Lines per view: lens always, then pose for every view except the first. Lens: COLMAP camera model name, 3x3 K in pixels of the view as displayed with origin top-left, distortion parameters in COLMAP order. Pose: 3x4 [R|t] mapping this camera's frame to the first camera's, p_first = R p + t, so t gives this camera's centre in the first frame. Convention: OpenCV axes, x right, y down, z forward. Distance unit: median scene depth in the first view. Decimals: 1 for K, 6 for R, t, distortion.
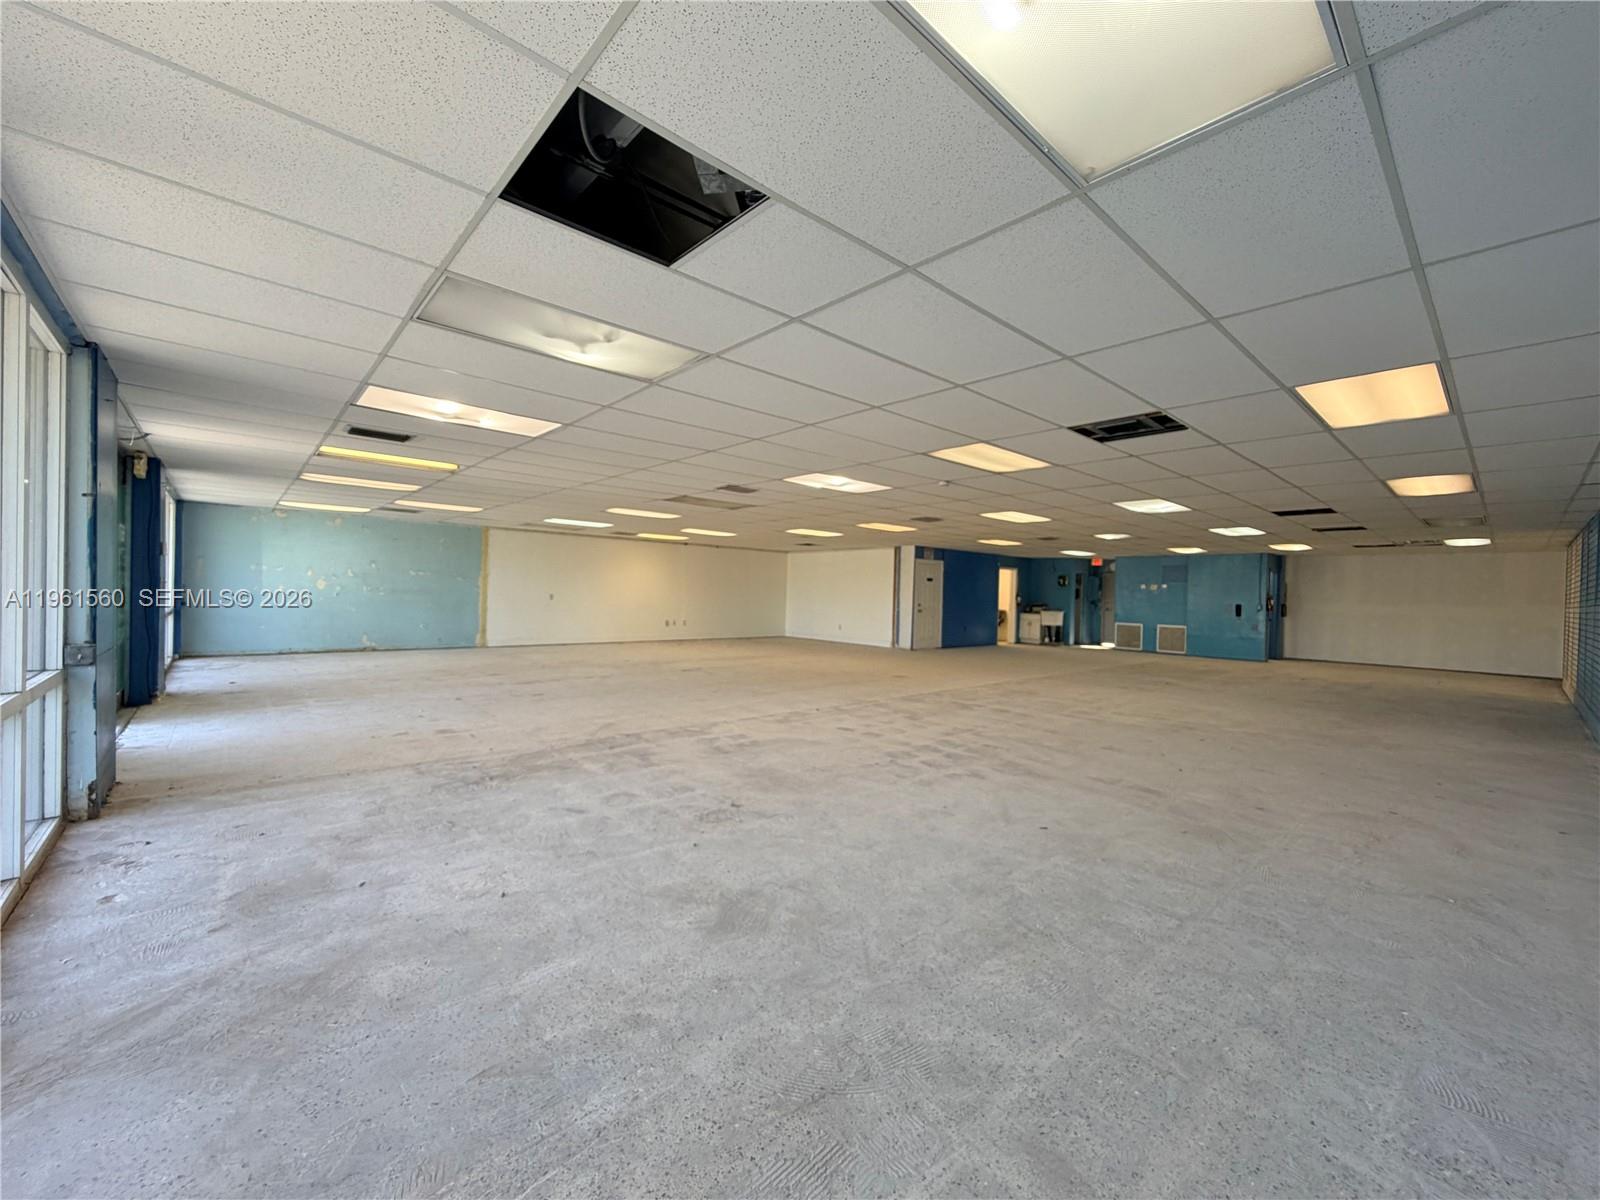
lens RADIAL K [[637.9, 0, 794.4], [0, 637.9, 599.6], [0, 0, 1]] dist [-0.000422, 0.000161]
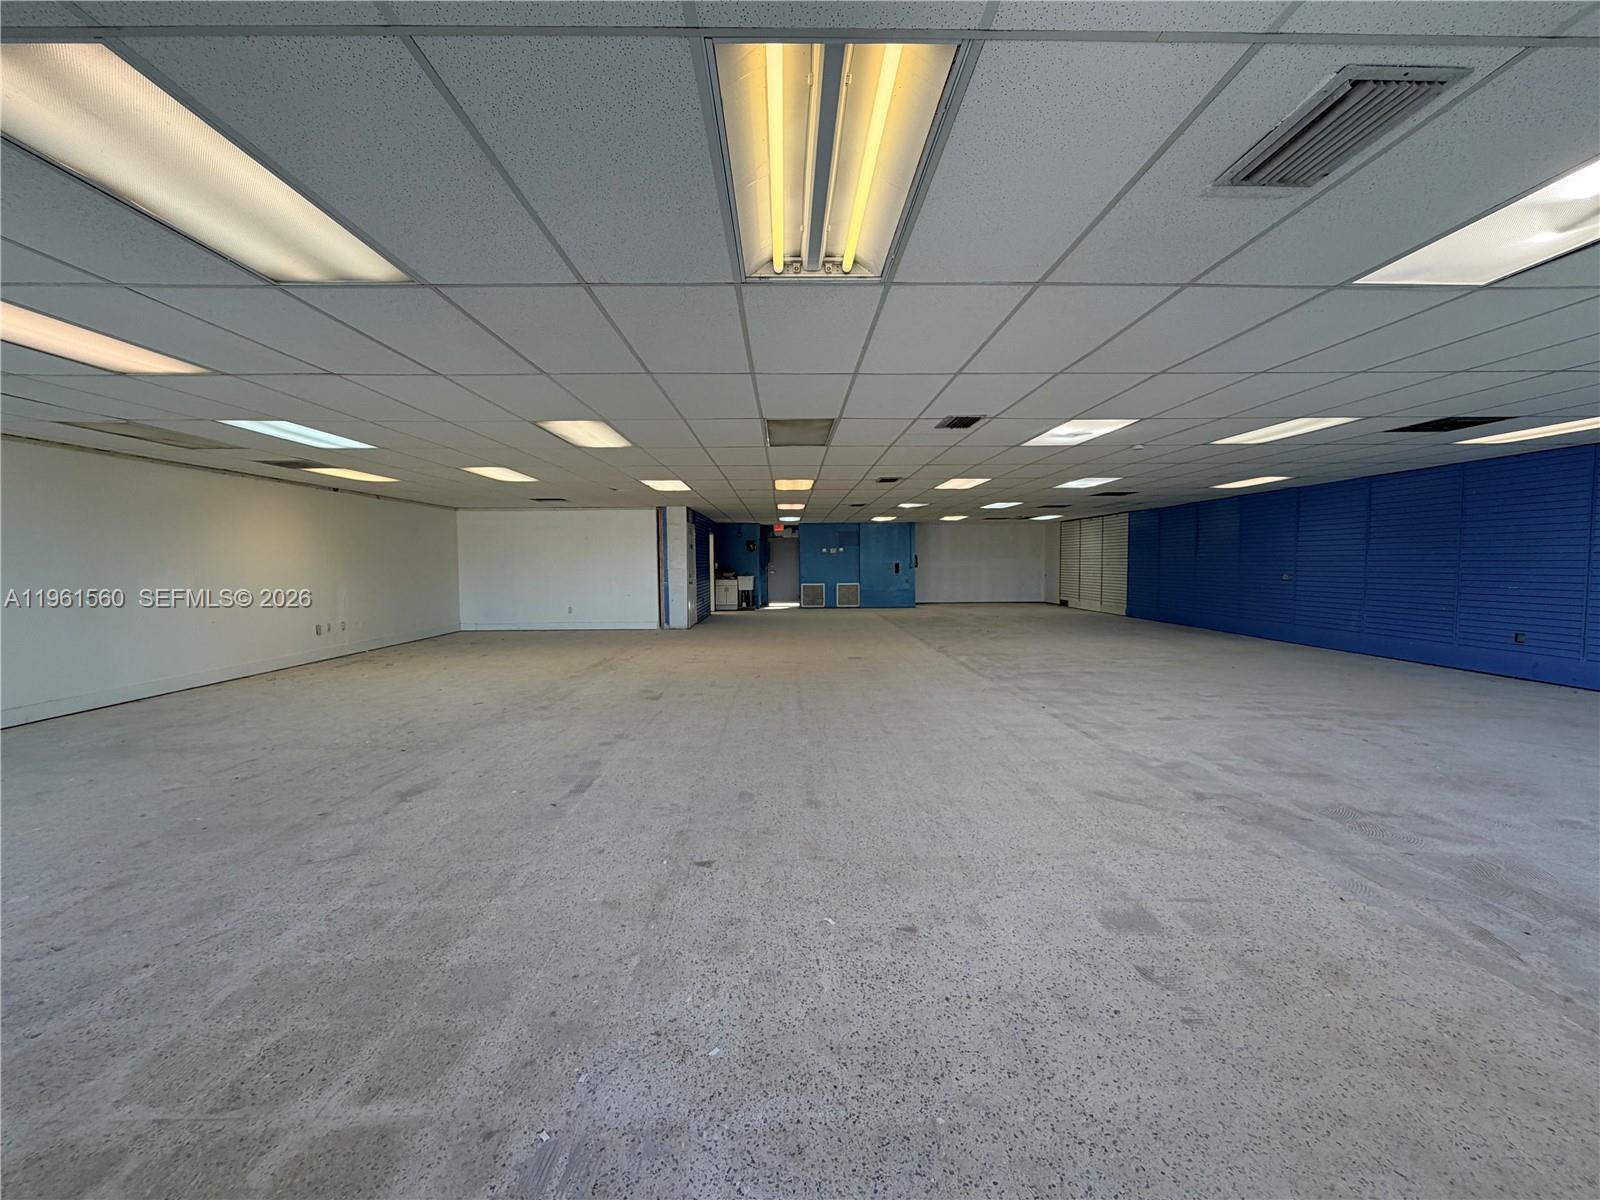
lens RADIAL K [[637.9, 0, 794.4], [0, 637.9, 599.6], [0, 0, 1]] dist [-0.000422, 0.000161]
pose [[0.650904, -0.075892, 0.755357, -0.361030], [0.033137, 0.996883, 0.071604, -0.016705], [-0.758437, -0.021577, 0.651390, 0.324396]]
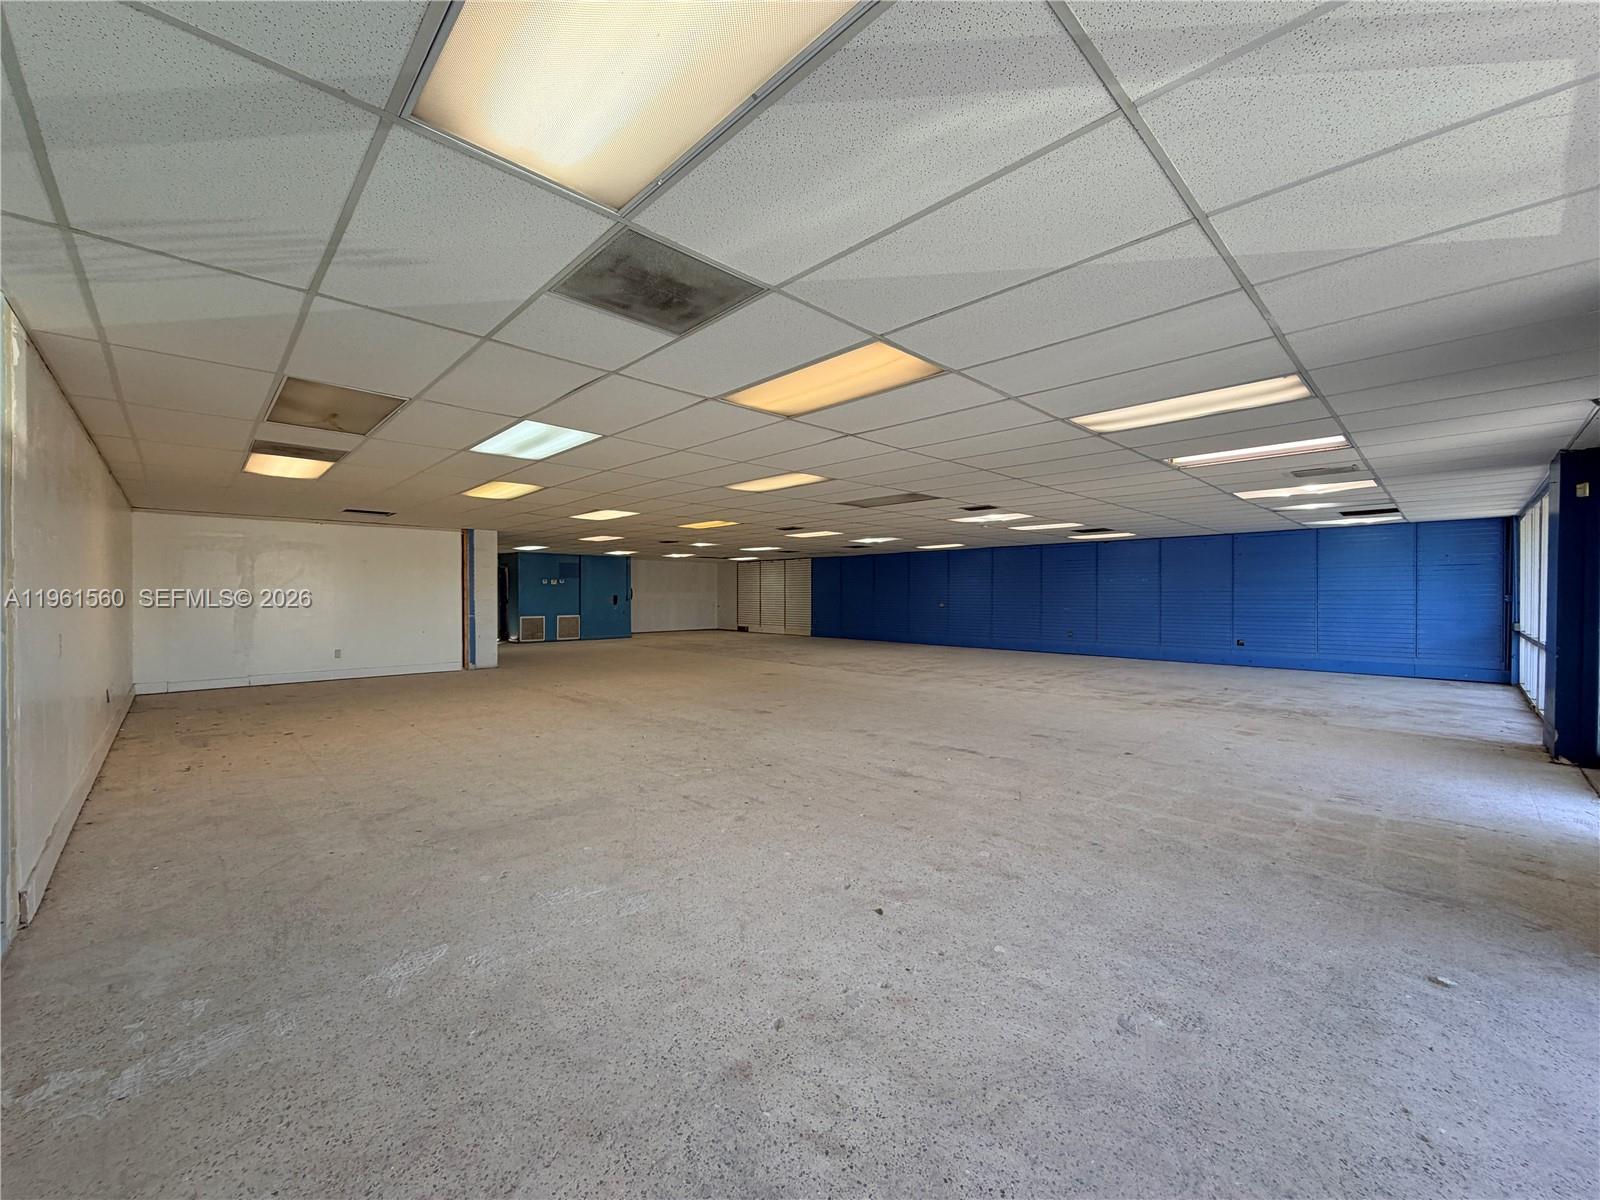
lens RADIAL K [[637.9, 0, 794.4], [0, 637.9, 599.6], [0, 0, 1]] dist [-0.000422, 0.000161]
pose [[-0.039661, -0.035910, 0.998568, -0.579585], [0.010338, 0.999286, 0.036346, -0.026014], [-0.999160, 0.011764, -0.039261, 0.656273]]
